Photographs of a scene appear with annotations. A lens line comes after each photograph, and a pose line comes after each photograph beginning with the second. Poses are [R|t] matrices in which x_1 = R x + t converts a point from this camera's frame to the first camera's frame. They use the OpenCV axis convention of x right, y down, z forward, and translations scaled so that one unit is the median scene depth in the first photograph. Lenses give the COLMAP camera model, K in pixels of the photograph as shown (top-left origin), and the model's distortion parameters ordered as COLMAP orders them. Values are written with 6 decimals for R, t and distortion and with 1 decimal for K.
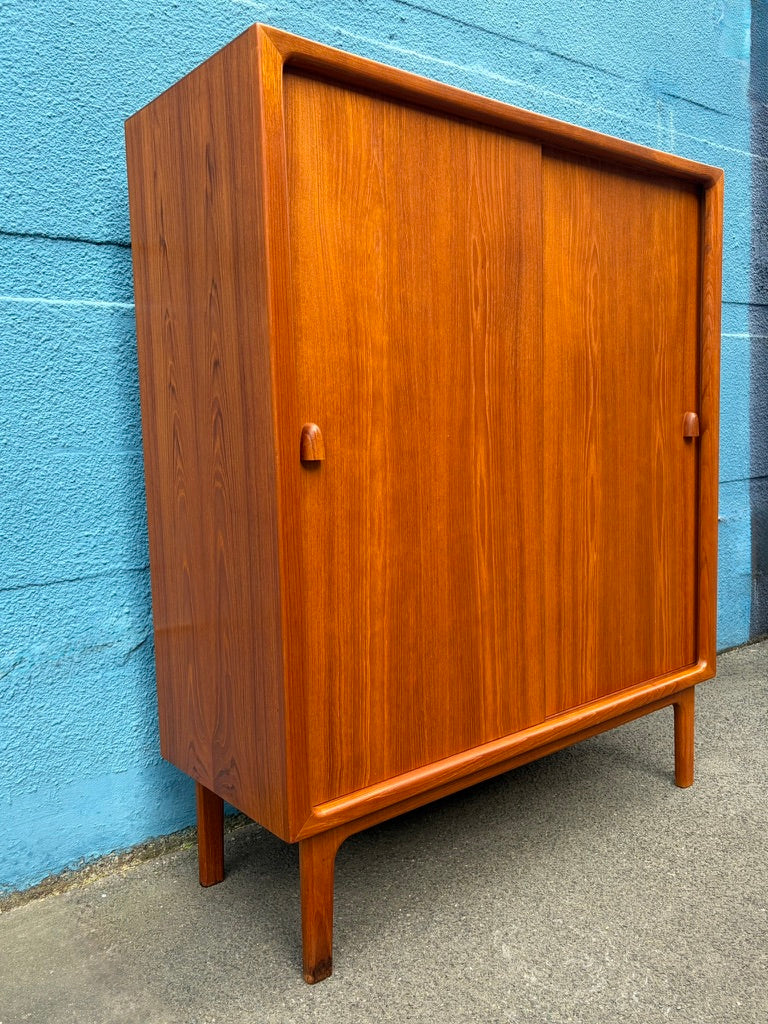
lens RADIAL K [[836.4, 0, 395.2], [0, 836.4, 510.7], [0, 0, 1]] dist [0.073193, -0.093708]
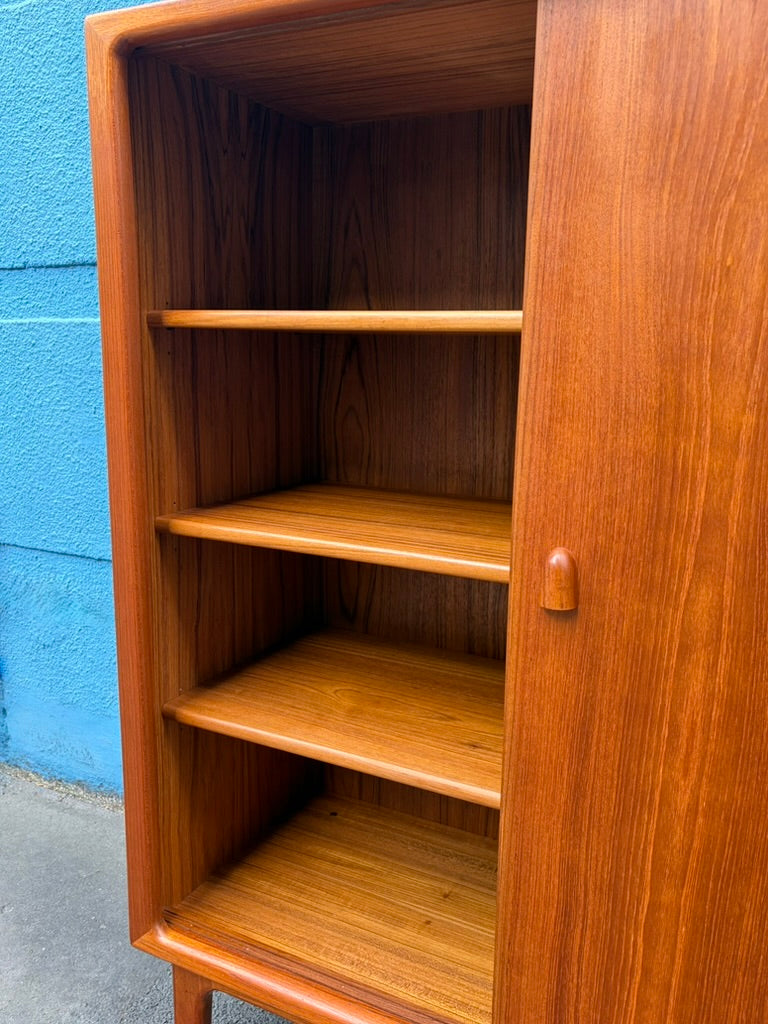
lens RADIAL K [[836.4, 0, 390.6], [0, 836.4, 508.1], [0, 0, 1]] dist [0.073193, -0.093708]
pose [[0.400947, 0.208450, -0.892071, 0.355247], [-0.119576, 0.977346, 0.174632, -0.199065], [0.908264, 0.036652, 0.416790, 0.523463]]
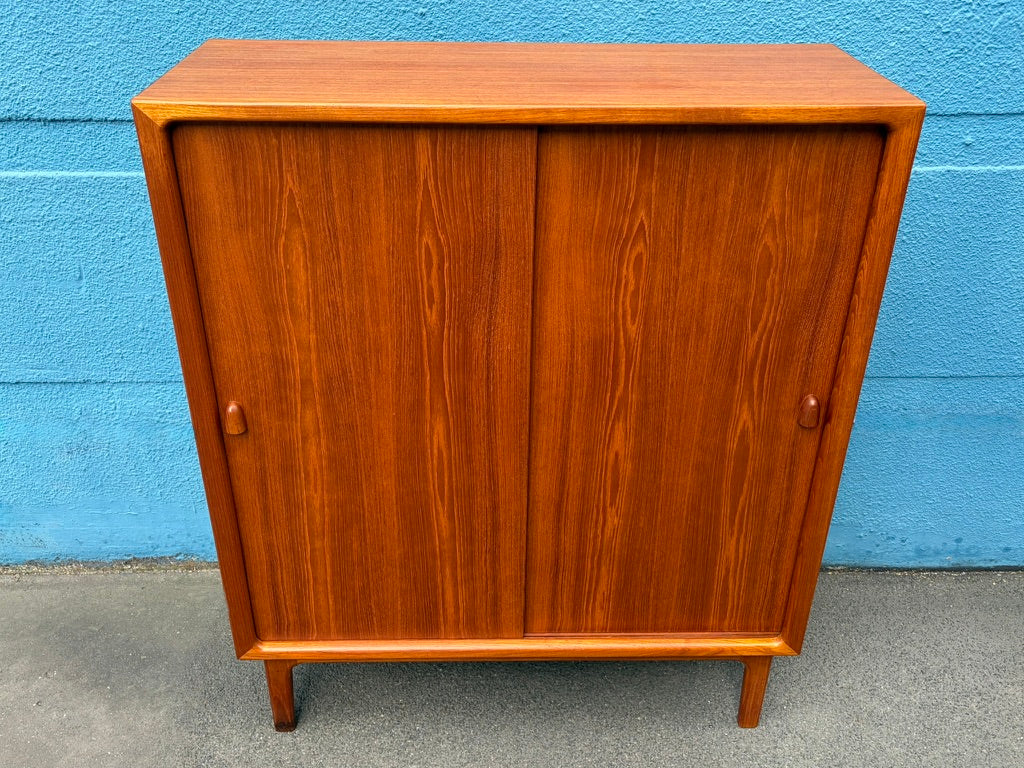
lens RADIAL K [[948.6, 0, 518.6], [0, 948.6, 382.8], [0, 0, 1]] dist [0.042814, 0.000000]
pose [[0.786876, 0.345840, -0.511097, 0.775958], [-0.099071, 0.888263, 0.448525, -0.668989], [0.609106, -0.302298, 0.733215, 0.222125]]
